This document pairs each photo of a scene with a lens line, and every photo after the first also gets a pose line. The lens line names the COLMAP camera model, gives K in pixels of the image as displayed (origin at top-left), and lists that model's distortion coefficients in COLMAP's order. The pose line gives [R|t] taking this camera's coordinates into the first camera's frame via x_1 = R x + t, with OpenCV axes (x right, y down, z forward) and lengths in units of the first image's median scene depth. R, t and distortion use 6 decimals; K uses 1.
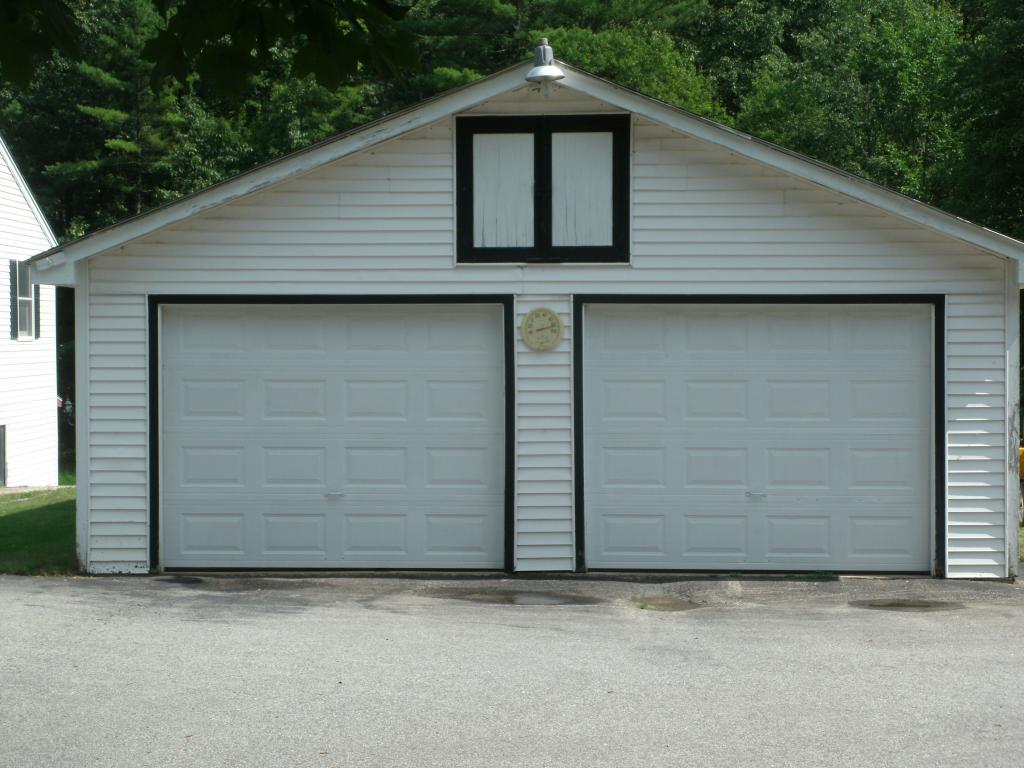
lens RADIAL K [[2024.4, 0, 512.0], [0, 2024.4, 384.0], [0, 0, 1]] dist [0.098010, 0.278032]
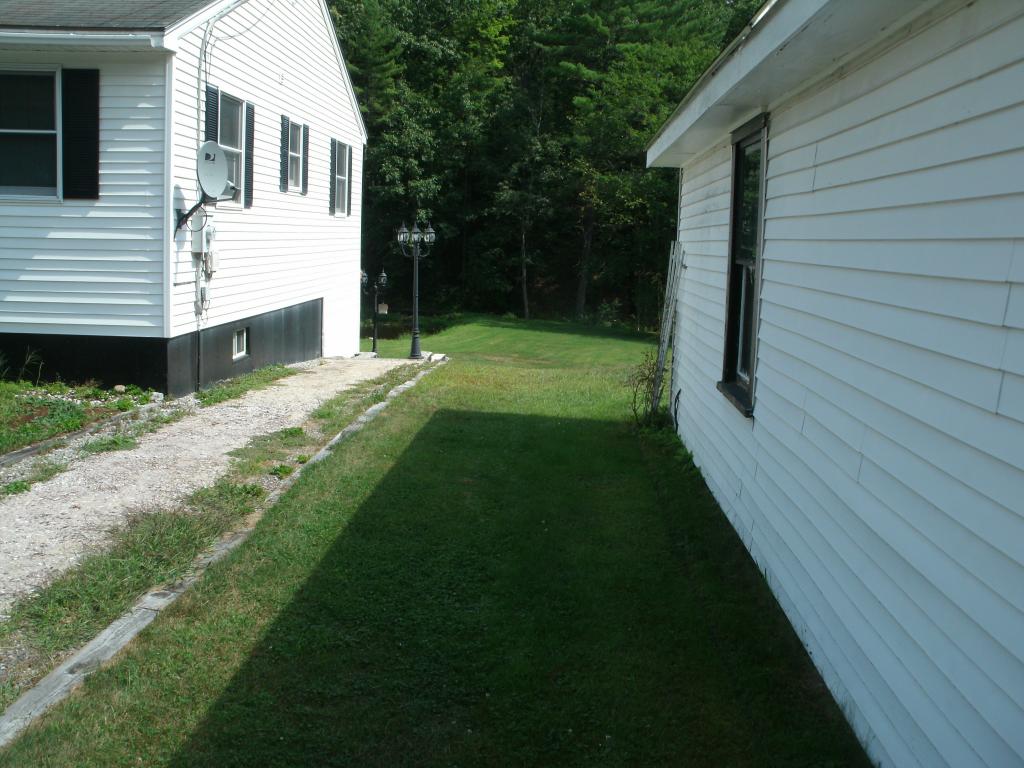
lens RADIAL K [[1055.7, 0, 512.0], [0, 1055.7, 384.0], [0, 0, 1]] dist [-0.301055, 0.372626]
pose [[0.999249, 0.036969, -0.011566, -0.259021], [-0.035377, 0.992587, 0.116276, -0.002234], [0.015779, -0.115780, 0.993150, 0.840071]]
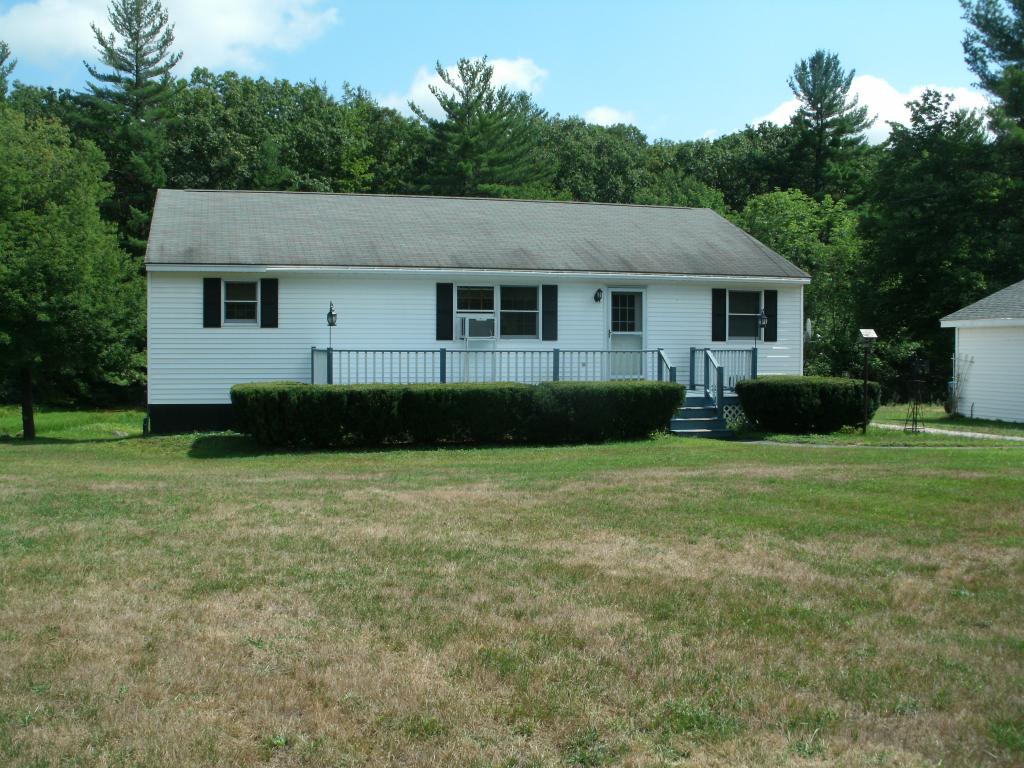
lens RADIAL K [[1055.7, 0, 512.0], [0, 1055.7, 384.0], [0, 0, 1]] dist [-0.301055, 0.372626]
pose [[0.952181, -0.007858, 0.305433, -1.274349], [0.002829, 0.999853, 0.016905, 0.002493], [-0.305521, -0.015233, 0.952063, 0.166099]]
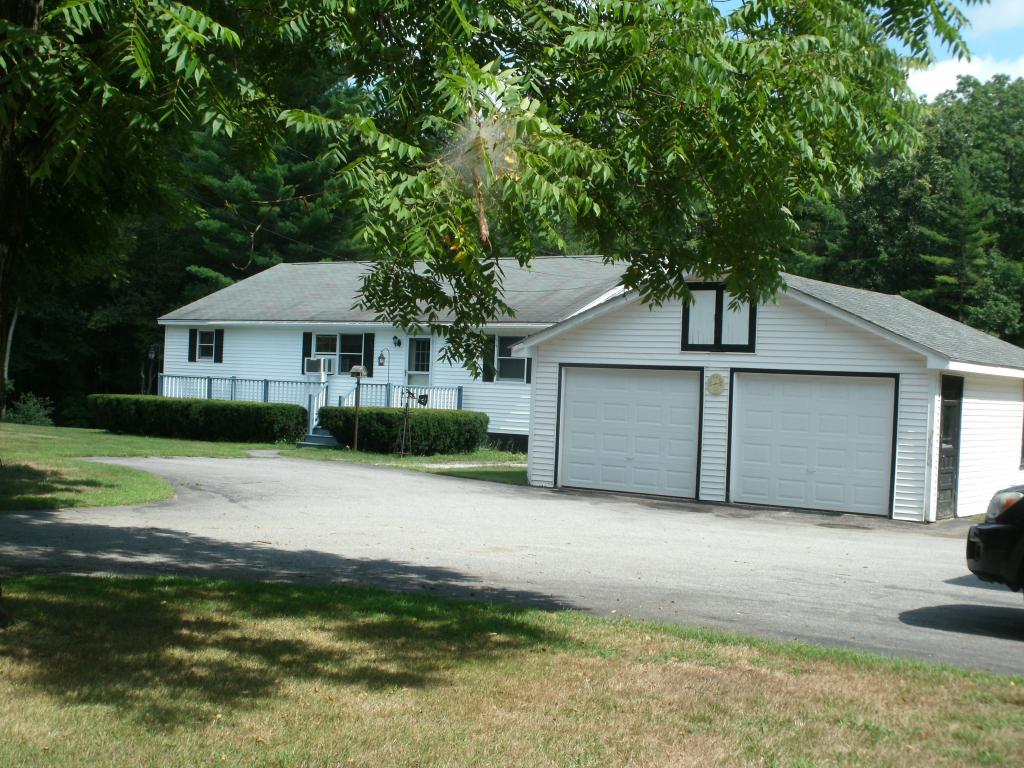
lens RADIAL K [[1396.4, 0, 512.0], [0, 1396.4, 384.0], [0, 0, 1]] dist [-0.147360, -0.018783]
pose [[0.824990, 0.034787, -0.564076, 0.636342], [-0.055458, 0.998270, -0.019546, 0.012231], [0.562420, 0.047407, 0.825491, -0.289910]]
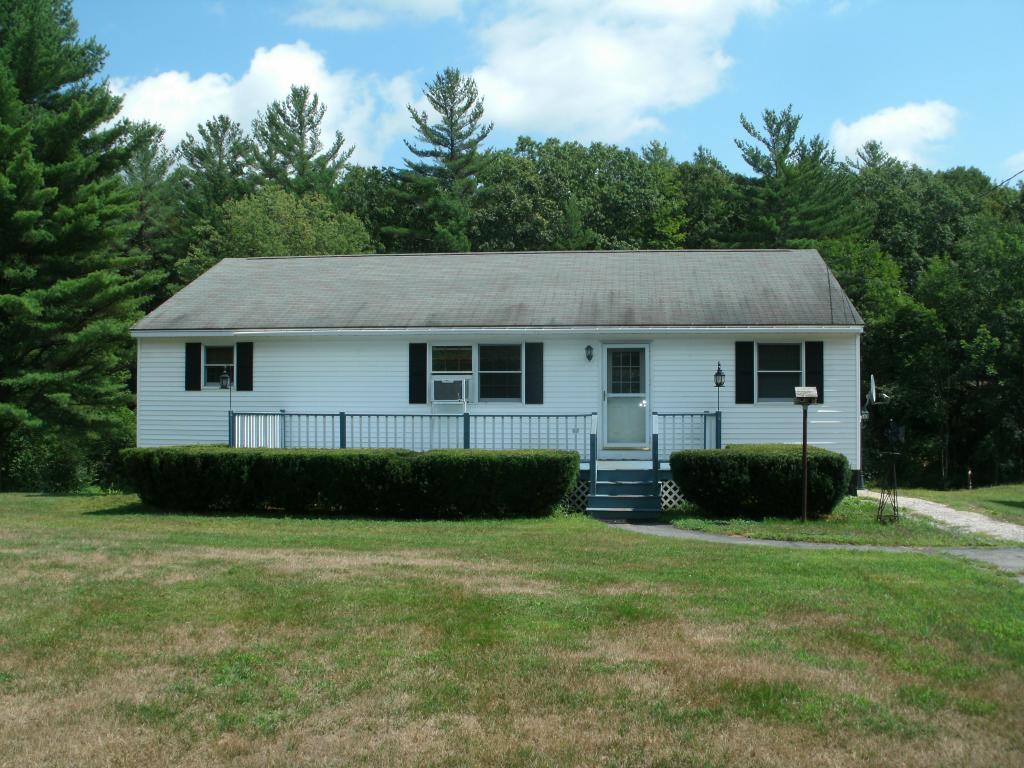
lens RADIAL K [[1055.7, 0, 512.0], [0, 1055.7, 384.0], [0, 0, 1]] dist [-0.301055, 0.372626]
pose [[0.995695, 0.001224, -0.092683, -0.731761], [-0.005255, 0.999050, -0.043269, -0.000091], [0.092542, 0.043570, 0.994755, 0.214506]]
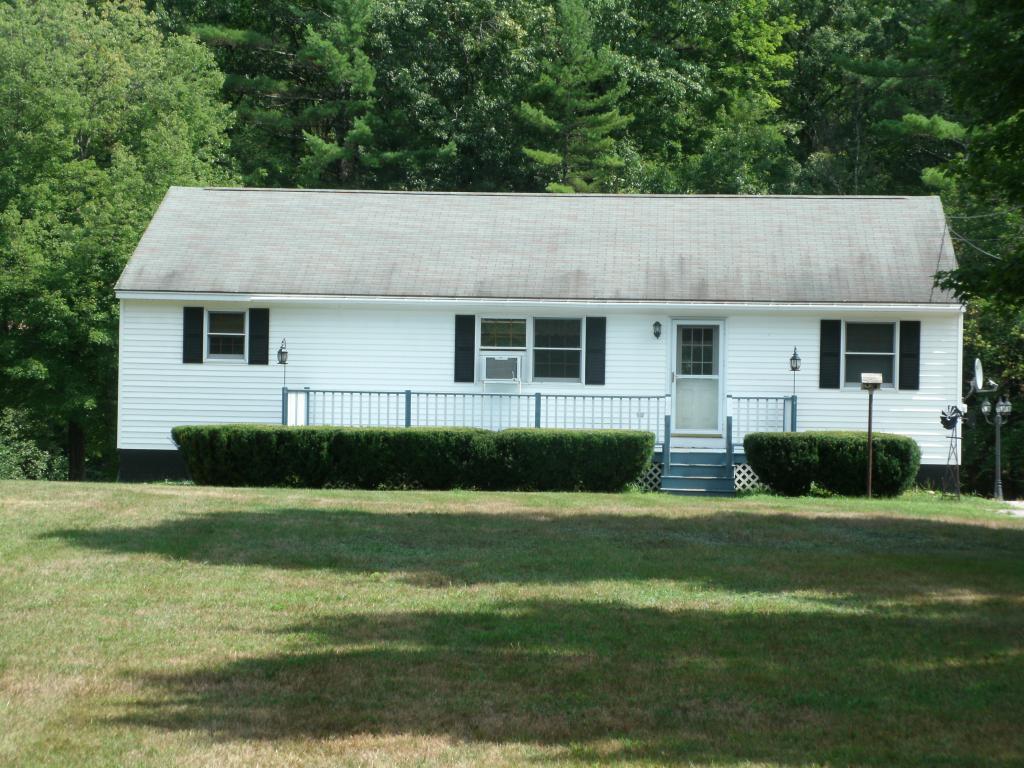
lens RADIAL K [[2709.1, 0, 532.5], [0, 2709.1, 383.1], [0, 0, 1]] dist [0.470857, 0.028087]
pose [[0.999466, 0.018995, -0.026588, -0.809067], [-0.019687, 0.999468, -0.025990, 0.043038], [0.026080, 0.026499, 0.999309, -1.398187]]
